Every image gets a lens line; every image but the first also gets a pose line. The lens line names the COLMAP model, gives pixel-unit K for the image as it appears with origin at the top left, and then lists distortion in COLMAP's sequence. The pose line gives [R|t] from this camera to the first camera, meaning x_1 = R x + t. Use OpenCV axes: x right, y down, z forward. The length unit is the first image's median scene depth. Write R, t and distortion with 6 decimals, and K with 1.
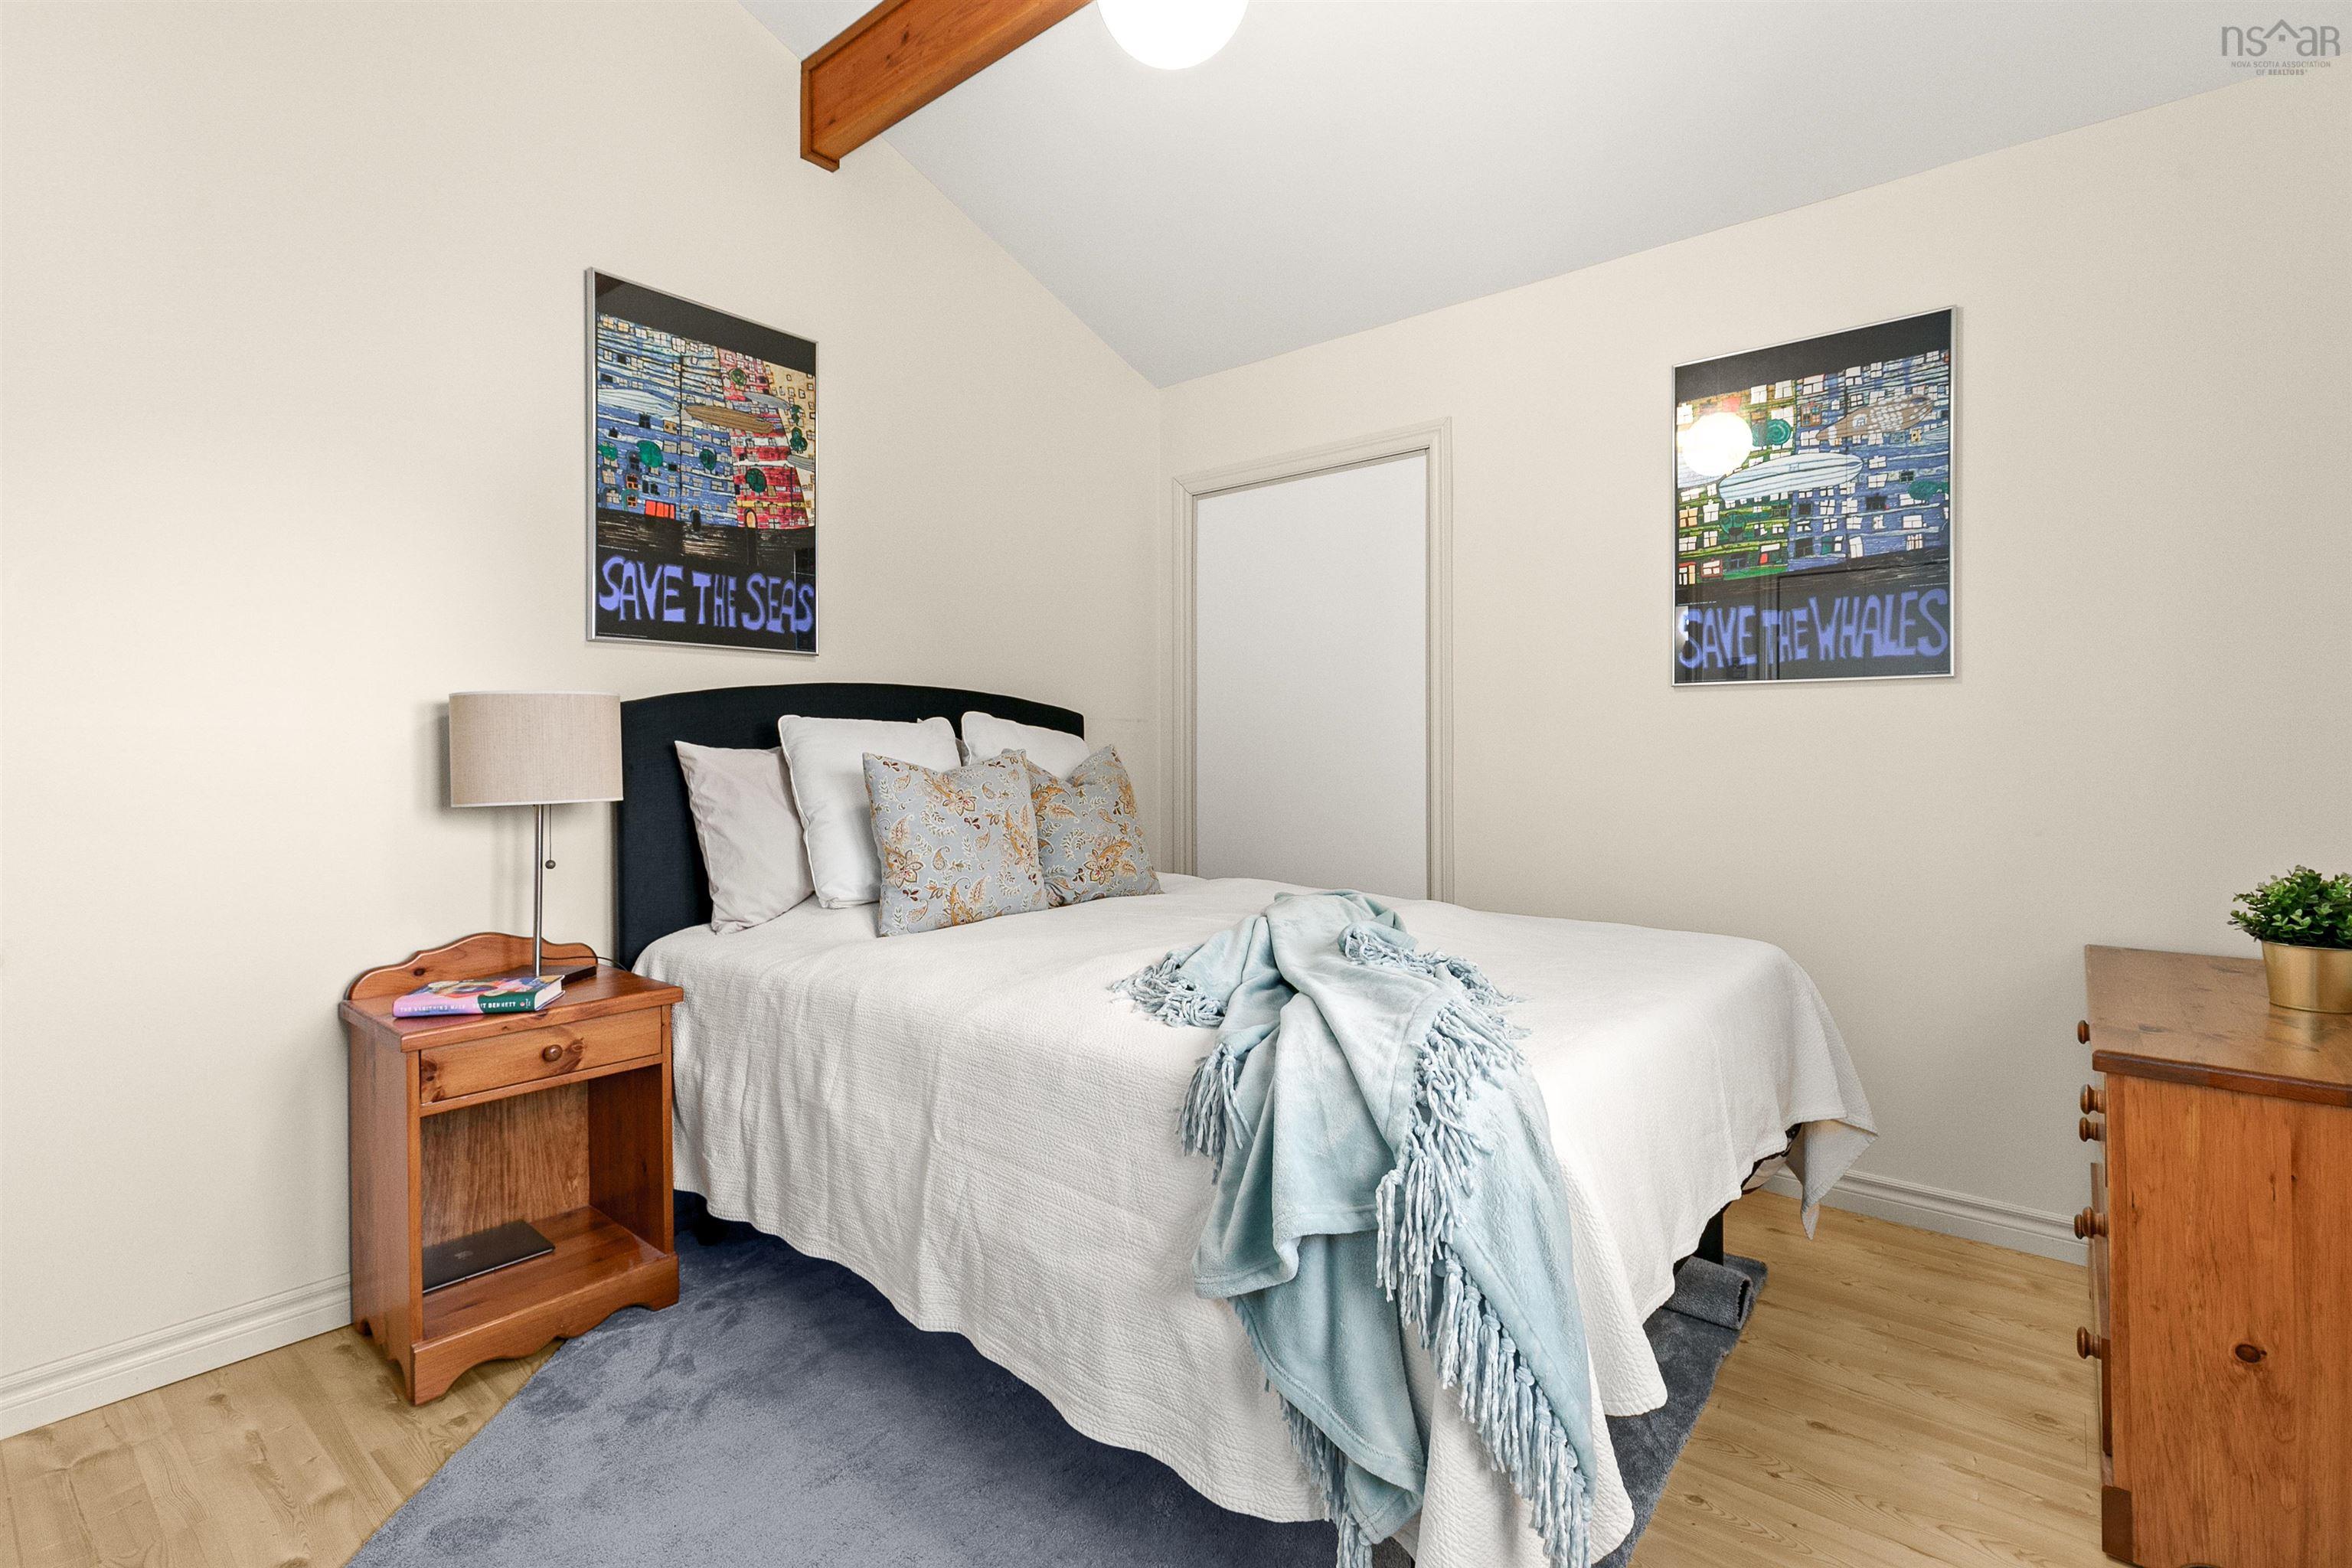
lens RADIAL K [[1059.0, 0, 1166.5], [0, 1059.0, 748.0], [0, 0, 1]] dist [0.001407, 0.000447]
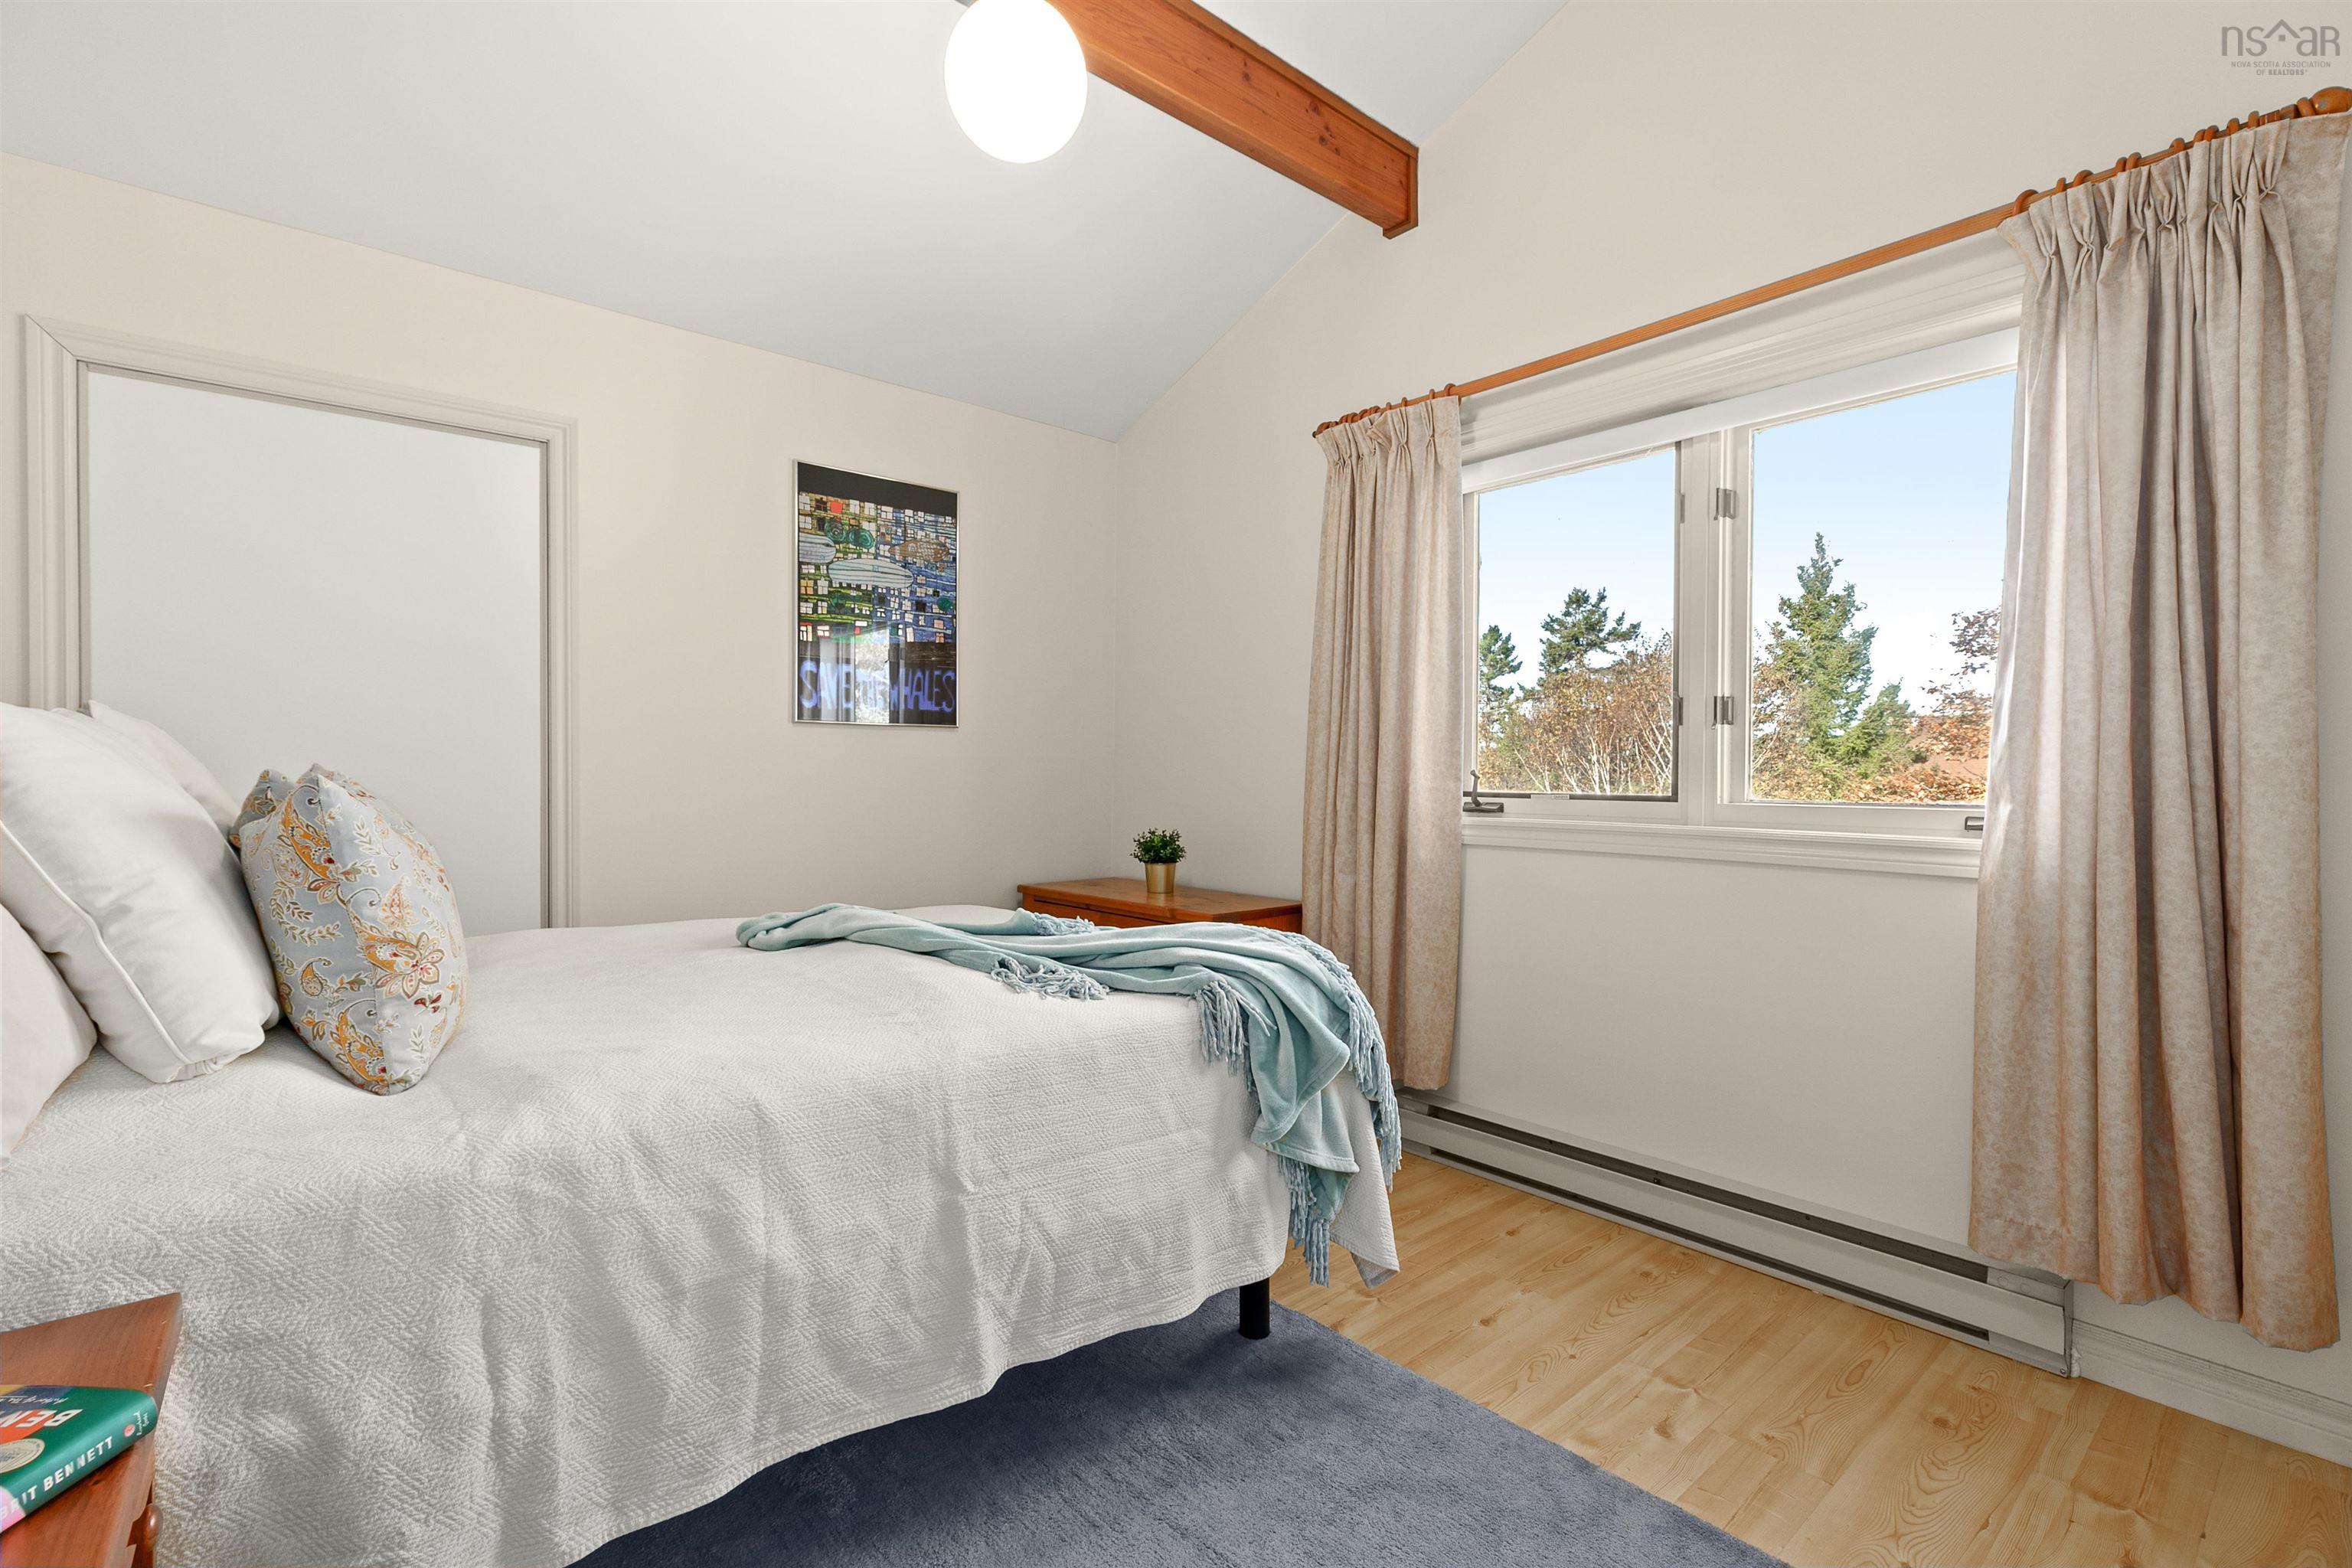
lens RADIAL K [[1038.7, 0, 1089.2], [0, 1038.7, 786.8], [0, 0, 1]] dist [0.001601, 0.000364]
pose [[0.218302, -0.010292, 0.975827, -0.695248], [-0.004184, 0.999925, 0.011482, 0.002176], [-0.975872, -0.006590, 0.218243, 0.451641]]
